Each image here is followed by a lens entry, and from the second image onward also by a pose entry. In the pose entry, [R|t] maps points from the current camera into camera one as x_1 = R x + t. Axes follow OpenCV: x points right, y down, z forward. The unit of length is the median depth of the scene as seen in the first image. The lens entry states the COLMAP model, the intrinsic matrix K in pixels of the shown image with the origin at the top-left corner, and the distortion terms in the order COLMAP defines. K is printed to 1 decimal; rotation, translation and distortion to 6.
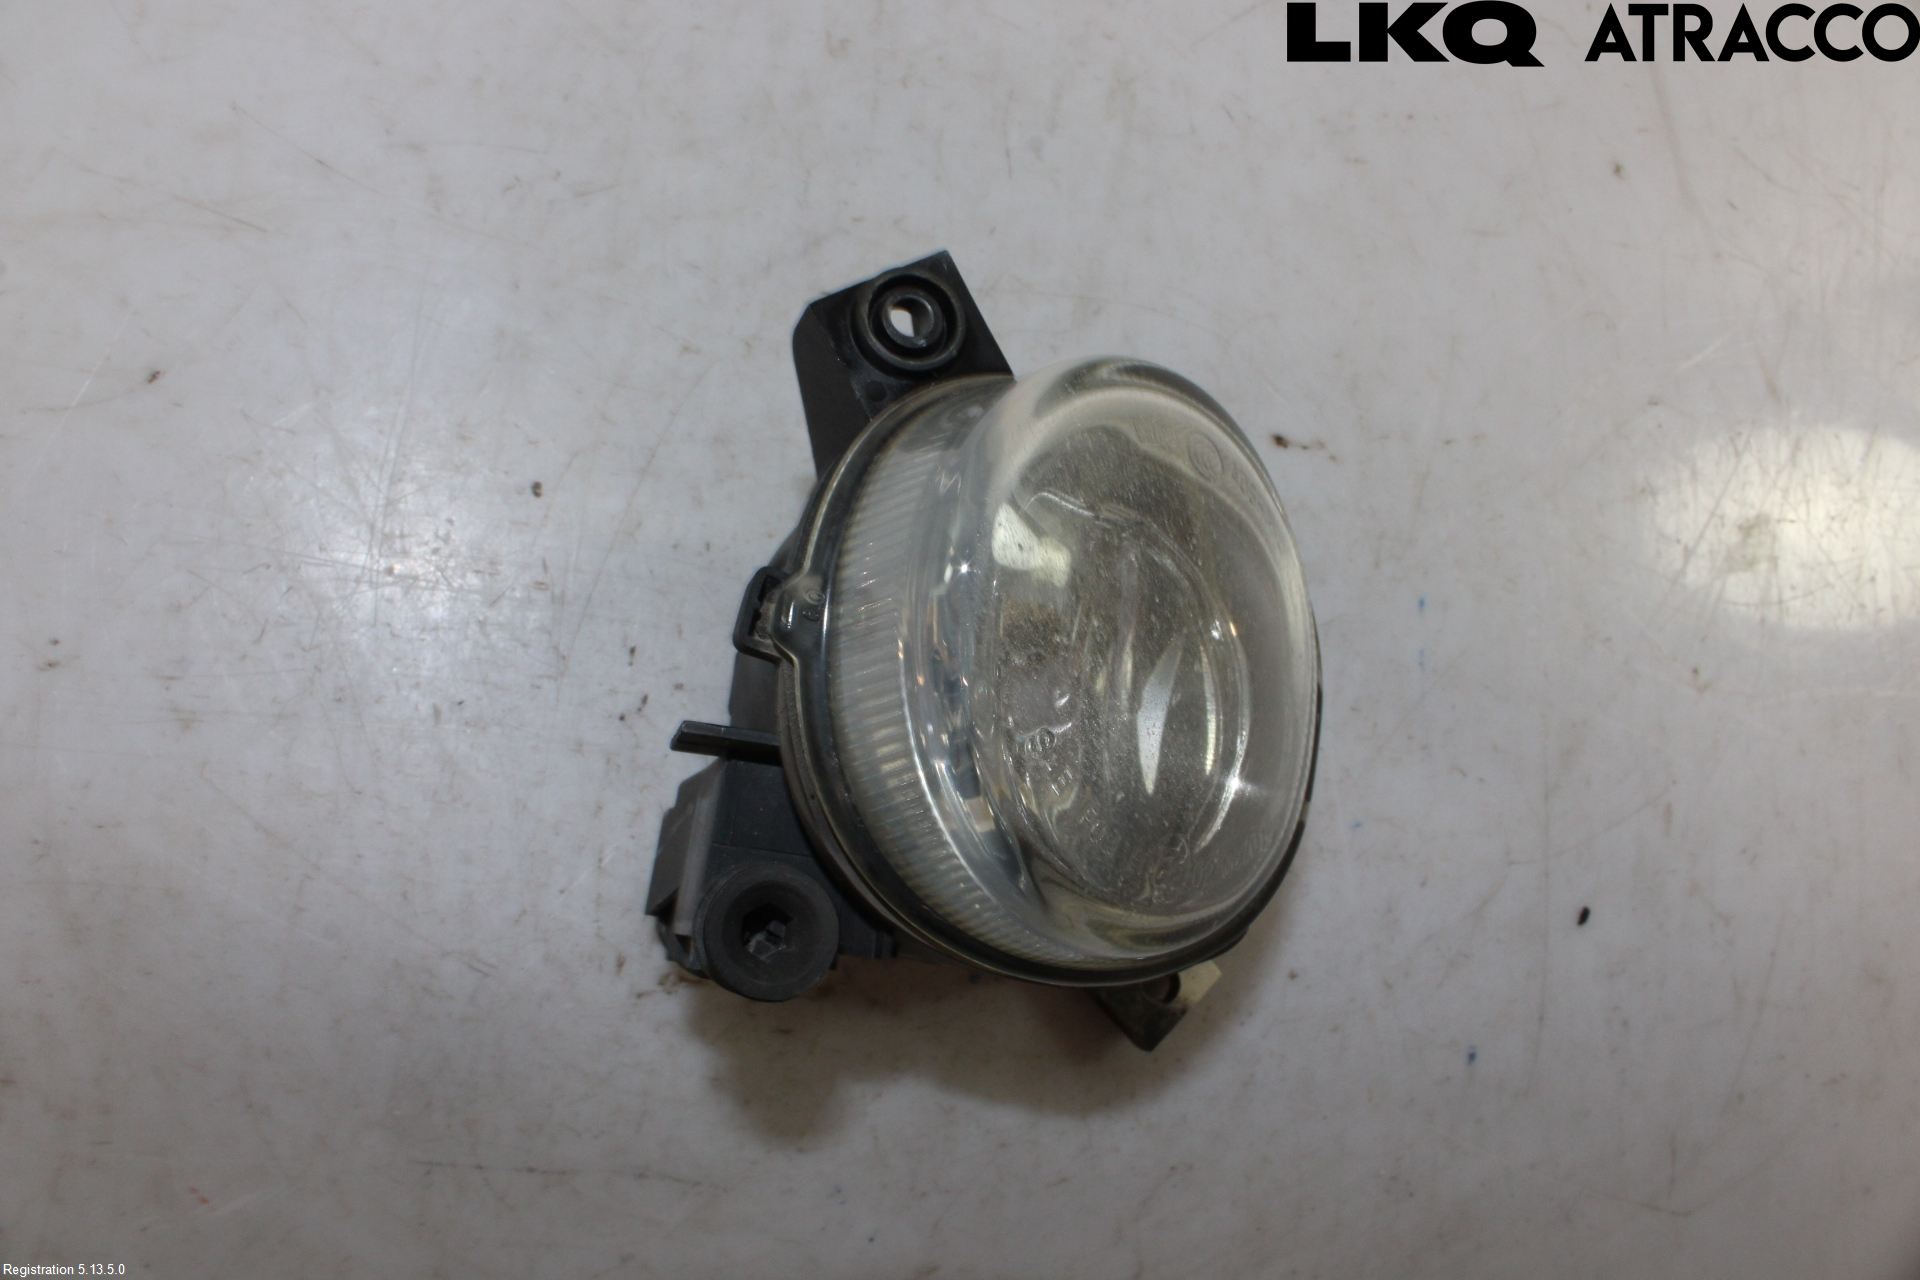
lens RADIAL K [[1524.7, 0, 958.6], [0, 1524.7, 641.8], [0, 0, 1]] dist [-0.157464, 0.121002]
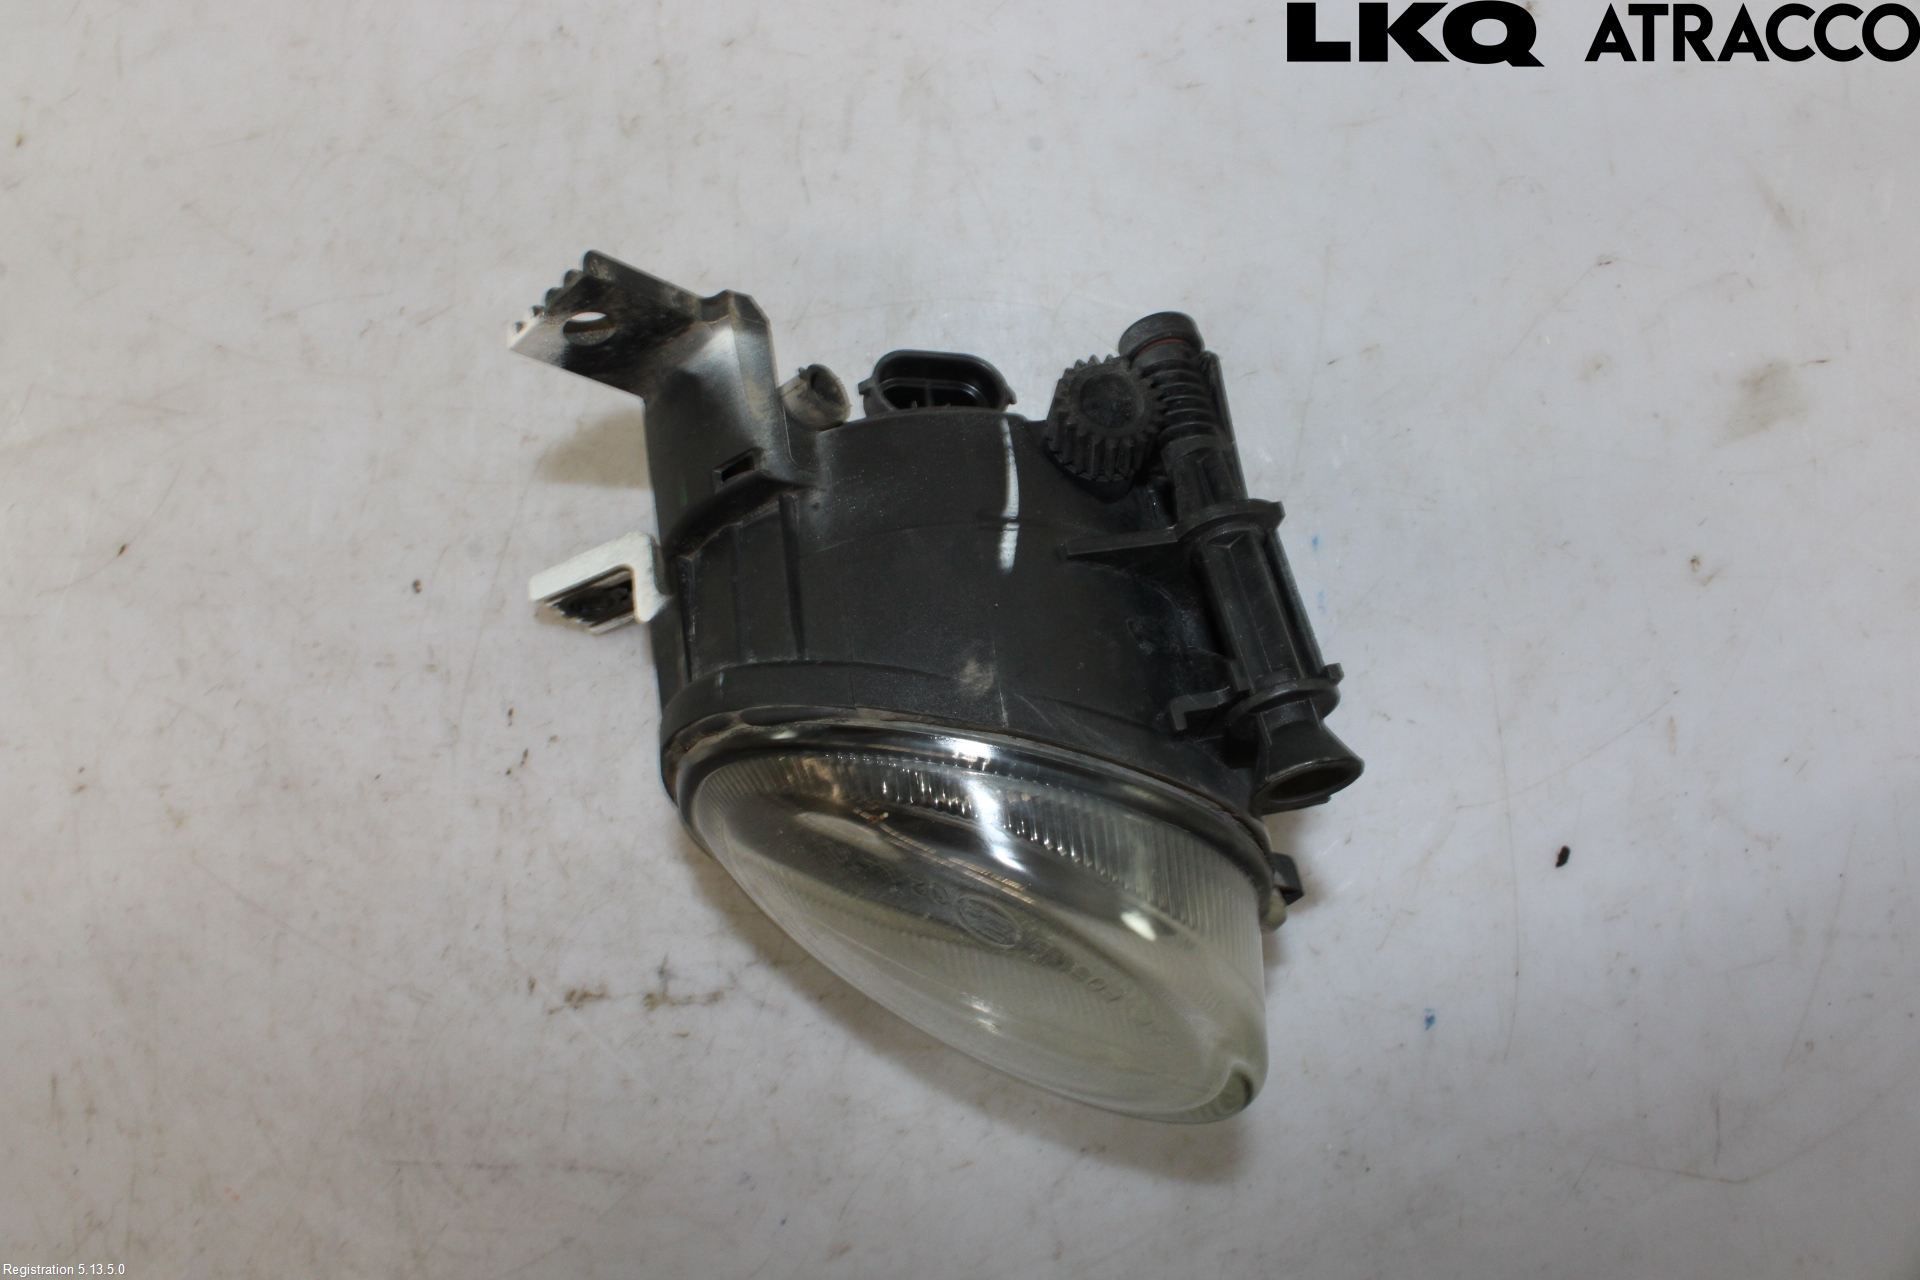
lens RADIAL K [[1524.7, 0, 959.6], [0, 1524.7, 630.2], [0, 0, 1]] dist [-0.157464, 0.121002]
pose [[0.930556, -0.136853, -0.339613, 0.484558], [0.149567, 0.988686, 0.011412, -0.017898], [0.334209, -0.061415, 0.940496, 0.049744]]
